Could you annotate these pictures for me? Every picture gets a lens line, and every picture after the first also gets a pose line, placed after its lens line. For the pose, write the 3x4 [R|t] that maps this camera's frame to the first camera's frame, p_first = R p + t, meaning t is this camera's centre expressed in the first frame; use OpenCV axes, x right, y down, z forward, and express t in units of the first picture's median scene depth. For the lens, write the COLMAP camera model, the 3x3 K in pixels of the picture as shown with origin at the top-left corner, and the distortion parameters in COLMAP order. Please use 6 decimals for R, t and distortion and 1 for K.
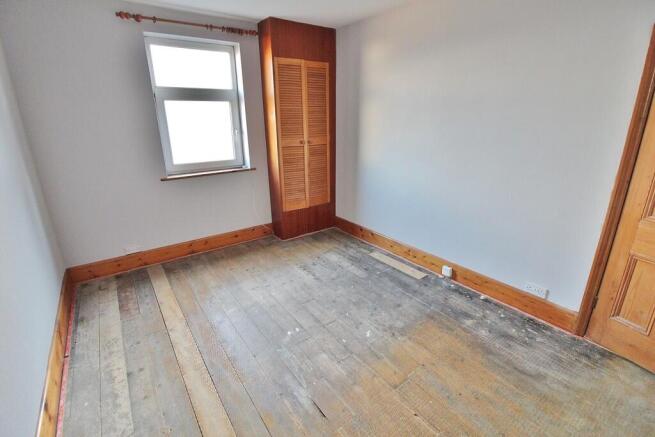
lens RADIAL K [[302.6, 0, 329.2], [0, 302.6, 215.4], [0, 0, 1]] dist [-0.026147, -0.000847]
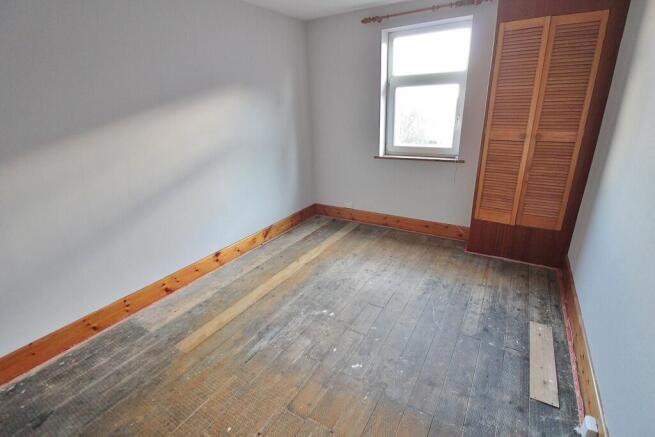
lens RADIAL K [[302.6, 0, 329.2], [0, 302.6, 215.4], [0, 0, 1]] dist [-0.026147, -0.000847]
pose [[0.368992, 0.310523, -0.876025, 0.465336], [-0.255577, 0.940102, 0.225584, -0.115650], [0.893602, 0.140653, 0.426253, 0.334892]]
